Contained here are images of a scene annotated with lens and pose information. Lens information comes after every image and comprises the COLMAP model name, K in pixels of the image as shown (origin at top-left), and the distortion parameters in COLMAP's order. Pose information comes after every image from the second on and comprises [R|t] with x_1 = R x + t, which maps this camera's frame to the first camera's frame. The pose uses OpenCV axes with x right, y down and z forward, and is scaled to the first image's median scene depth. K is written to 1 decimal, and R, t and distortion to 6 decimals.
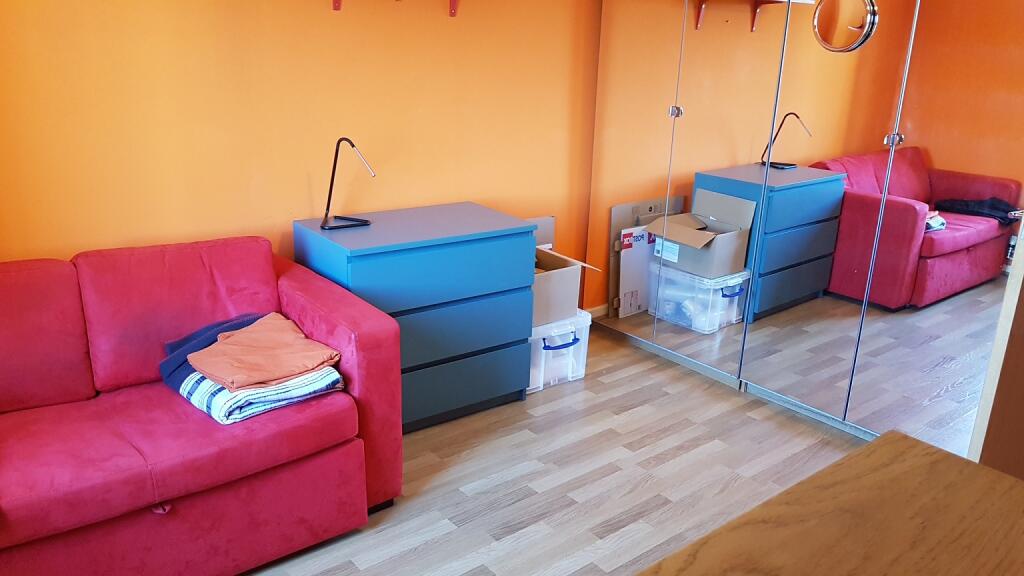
lens RADIAL K [[804.7, 0, 514.2], [0, 804.7, 289.9], [0, 0, 1]] dist [-0.027759, -0.000948]
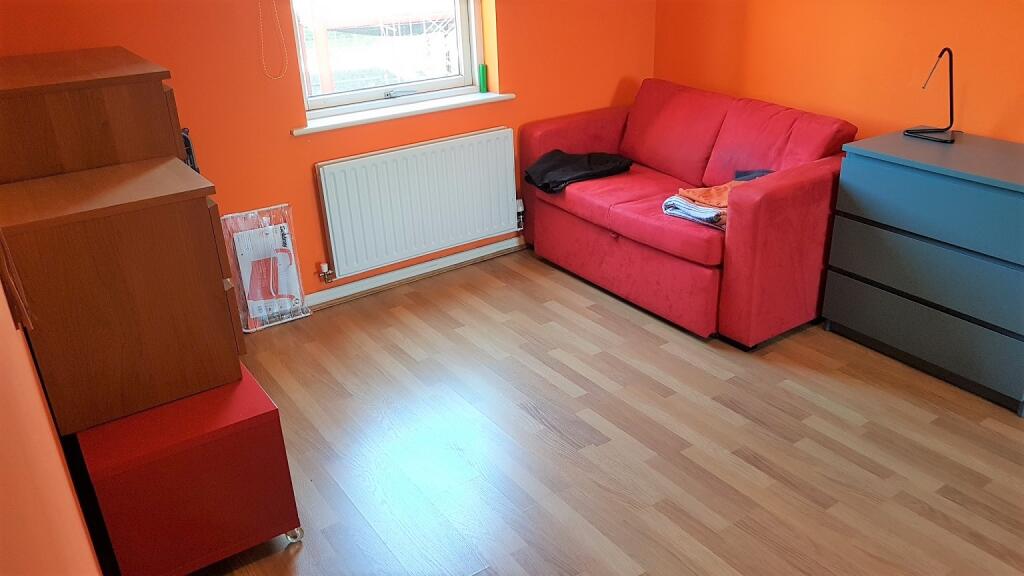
lens RADIAL K [[804.7, 0, 513.3], [0, 804.7, 287.4], [0, 0, 1]] dist [-0.027759, -0.000948]
pose [[-0.113464, 0.367131, -0.923223, 0.919208], [-0.260840, 0.885622, 0.384235, -0.178002], [0.958691, 0.284410, -0.004724, 0.622421]]
